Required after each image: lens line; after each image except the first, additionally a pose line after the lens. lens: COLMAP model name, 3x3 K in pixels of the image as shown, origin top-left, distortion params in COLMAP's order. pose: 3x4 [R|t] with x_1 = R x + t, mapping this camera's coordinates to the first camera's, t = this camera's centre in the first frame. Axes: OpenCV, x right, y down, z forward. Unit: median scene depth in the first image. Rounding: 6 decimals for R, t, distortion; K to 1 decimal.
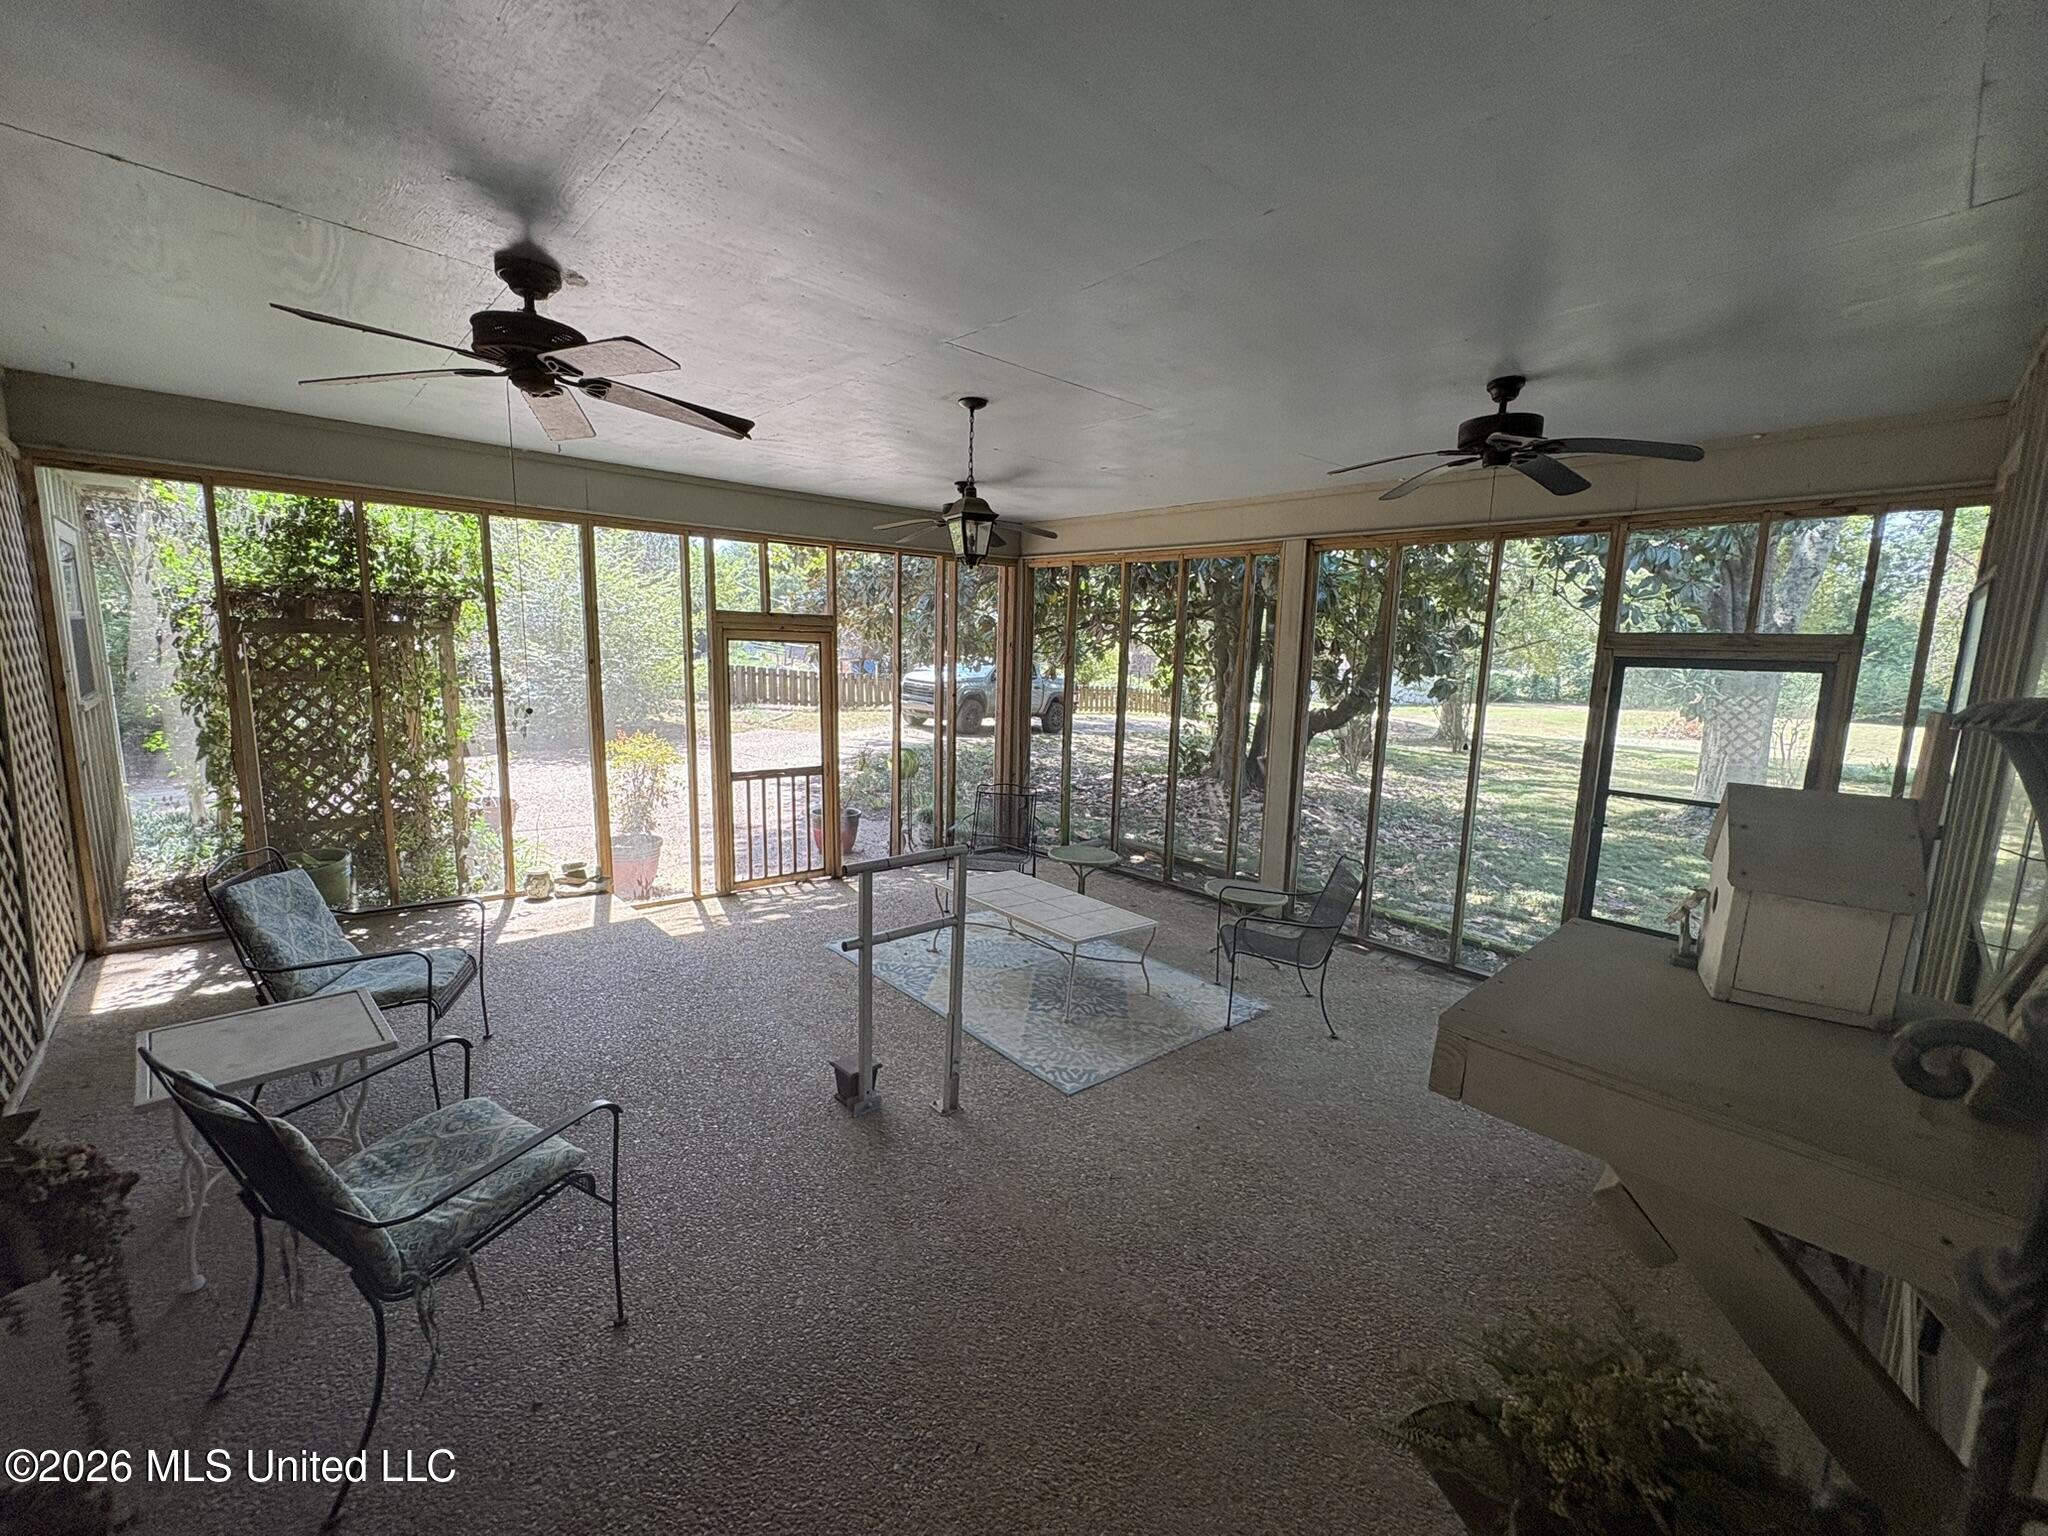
lens RADIAL K [[822.3, 0, 1035.4], [0, 822.3, 766.4], [0, 0, 1]] dist [-0.000483, 0.000395]
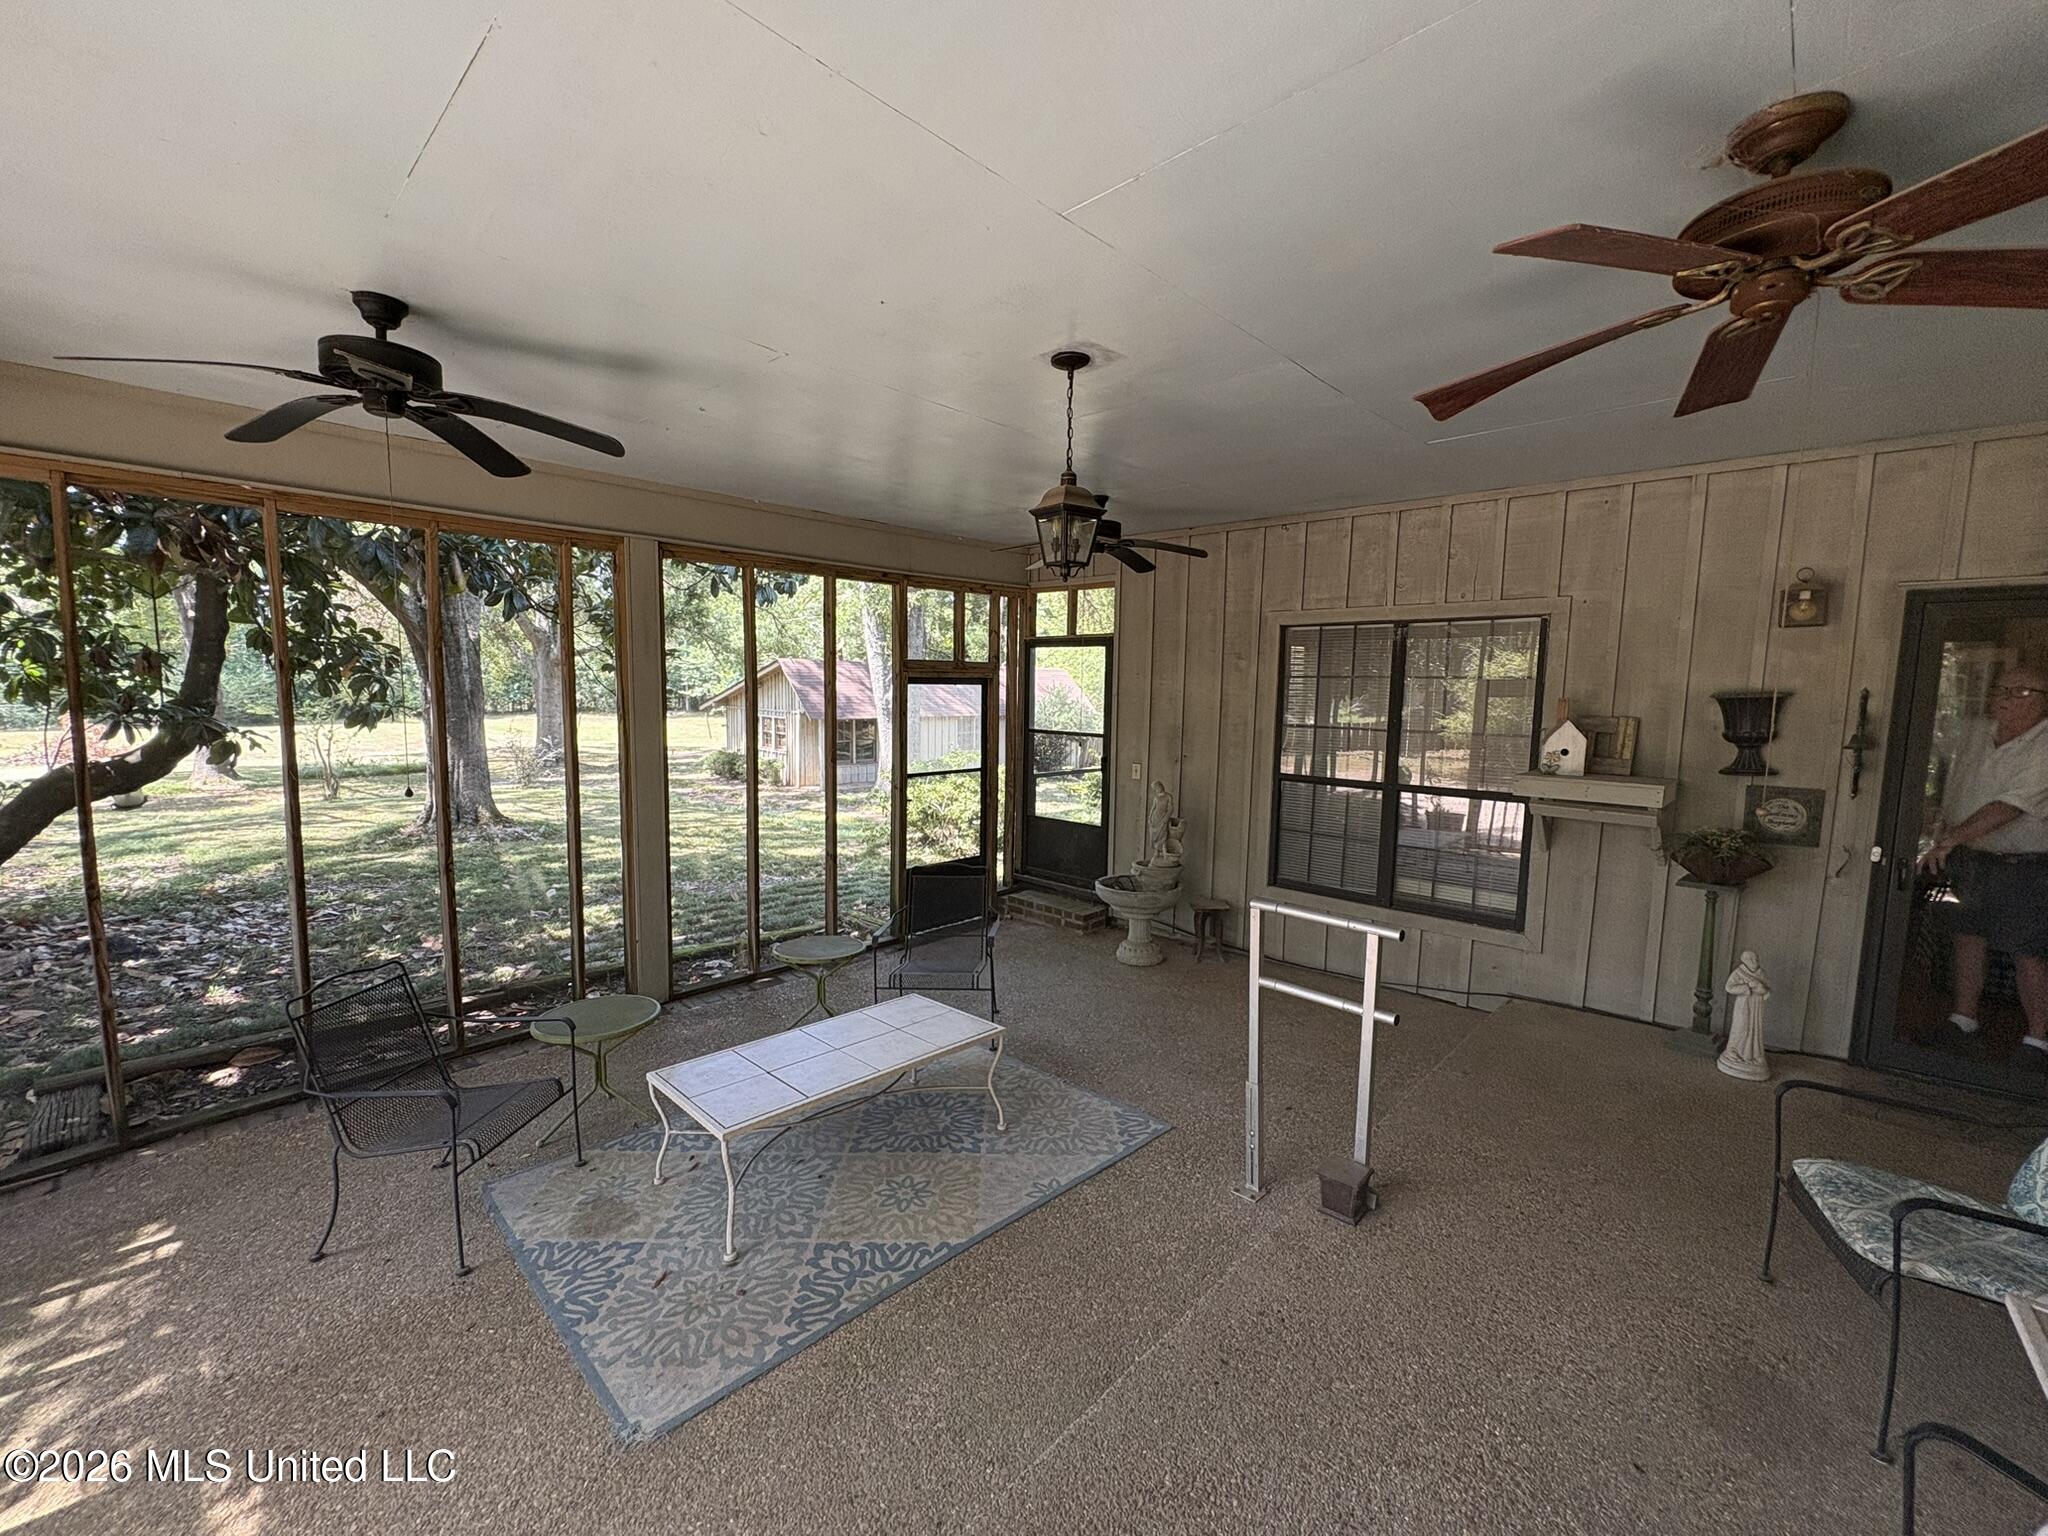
lens RADIAL K [[822.3, 0, 1021.2], [0, 822.3, 772.9], [0, 0, 1]] dist [-0.000483, 0.000395]
pose [[-0.034140, -0.136713, 0.990022, -0.683191], [0.132798, 0.981195, 0.140074, -0.146684], [-0.990555, 0.136255, -0.015342, 0.872002]]
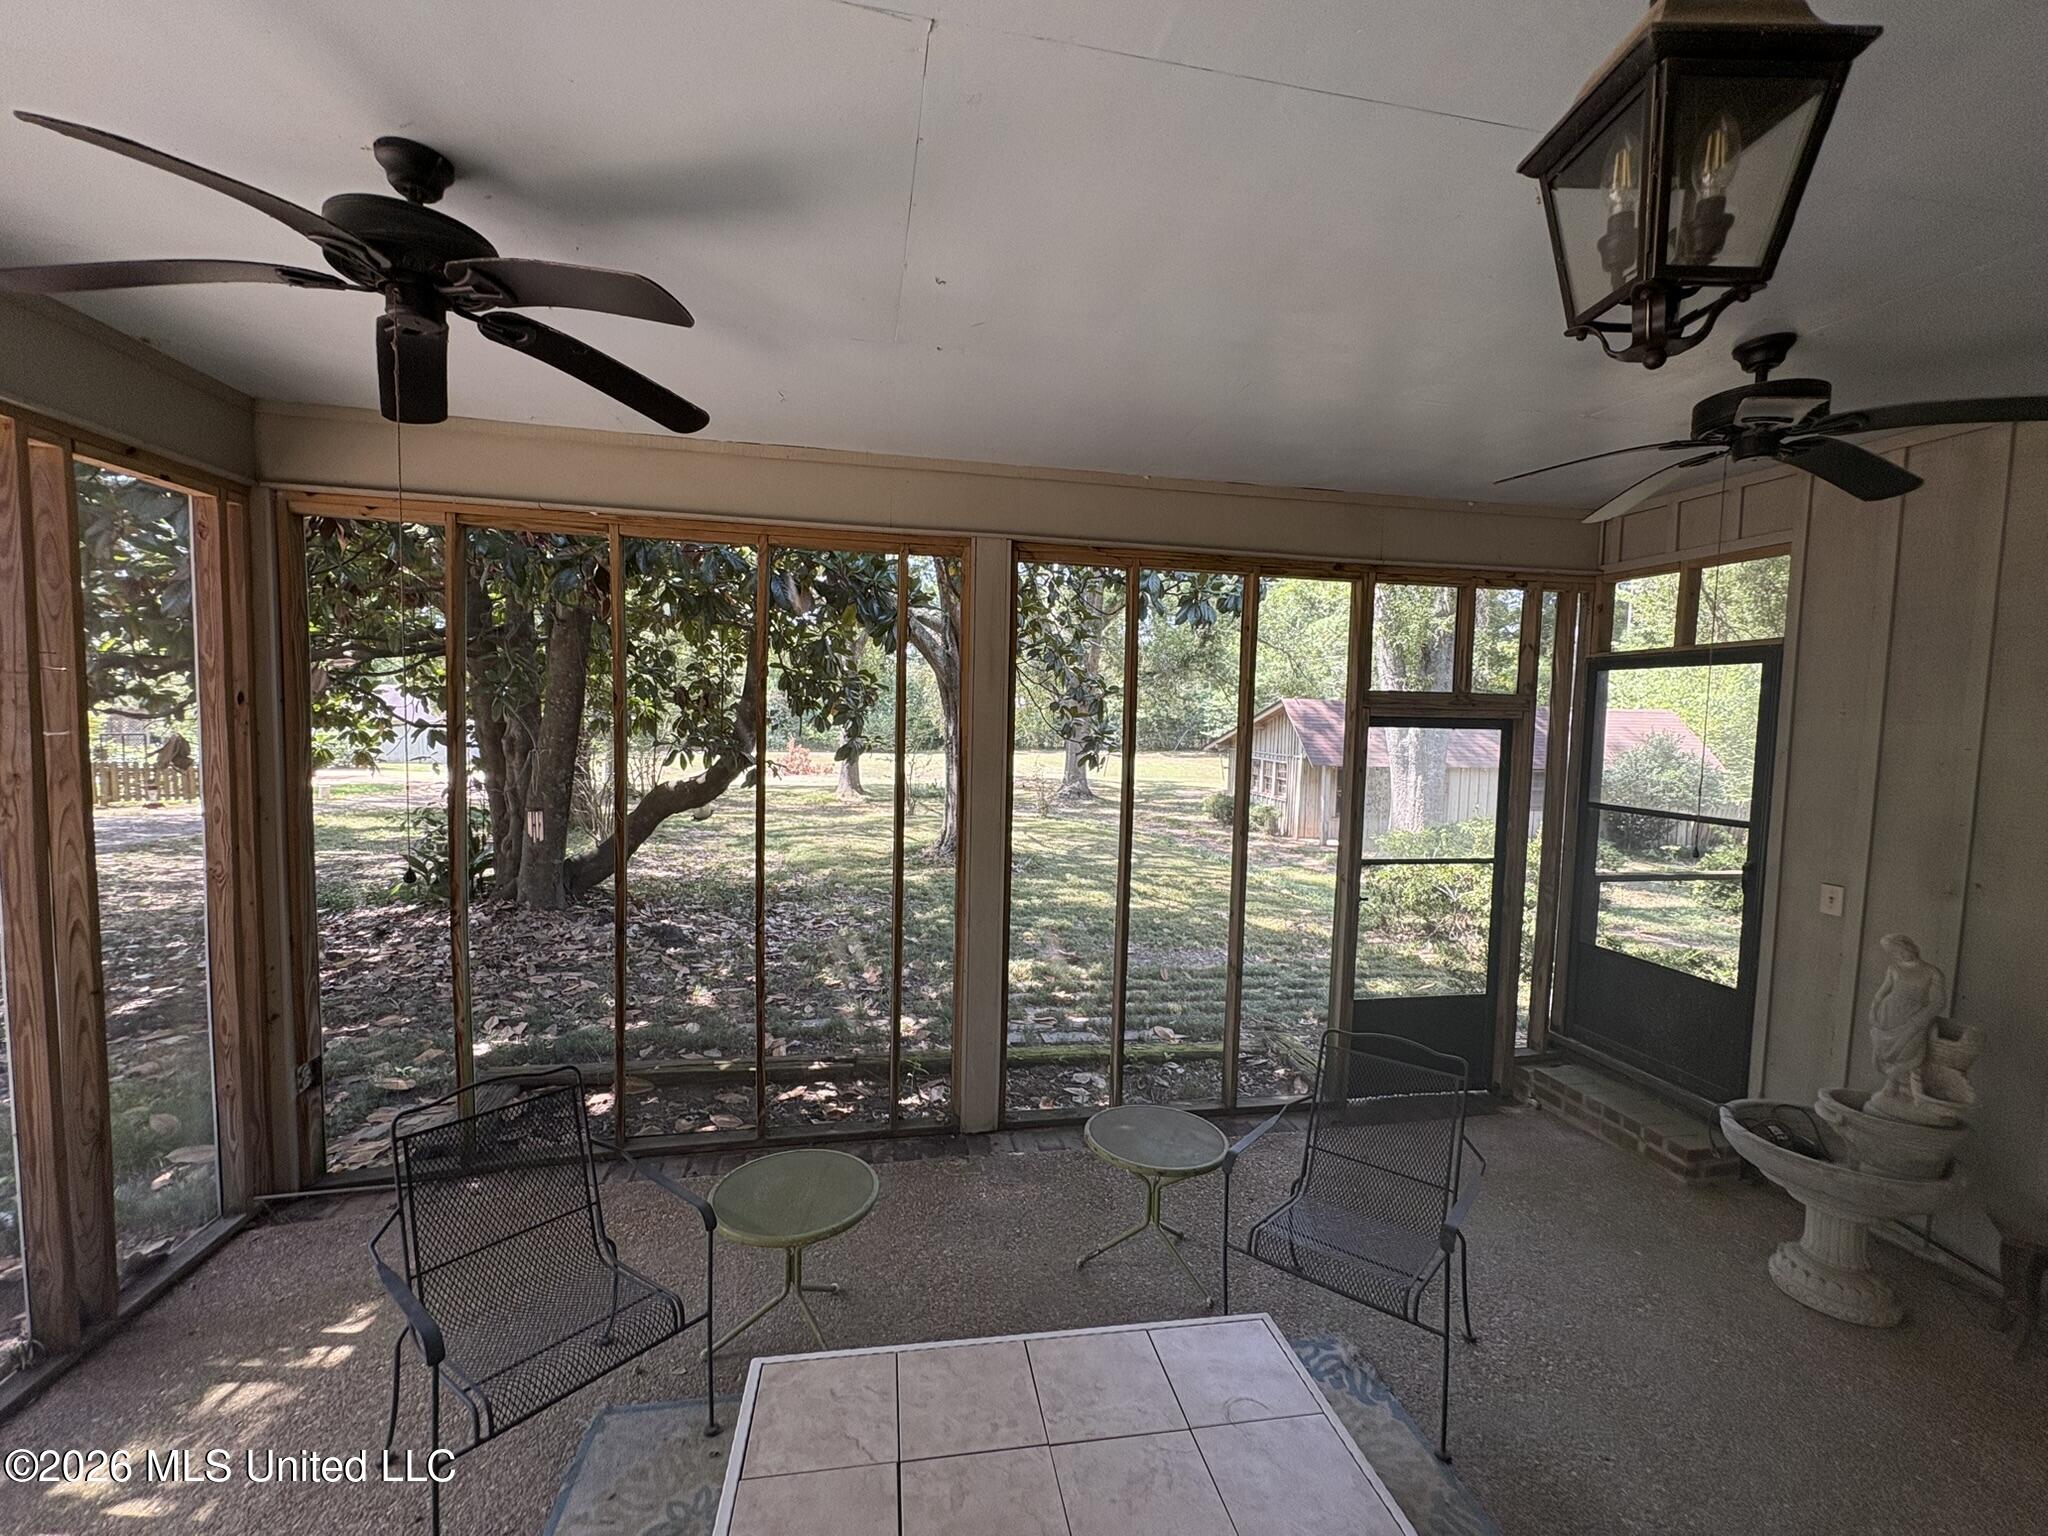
lens RADIAL K [[822.3, 0, 1028.1], [0, 822.3, 768.0], [0, 0, 1]] dist [-0.000483, 0.000395]
pose [[0.546582, -0.068717, 0.834582, -0.271772], [0.116600, 0.993164, 0.005411, -0.128604], [-0.829248, 0.094355, 0.550858, 0.831771]]
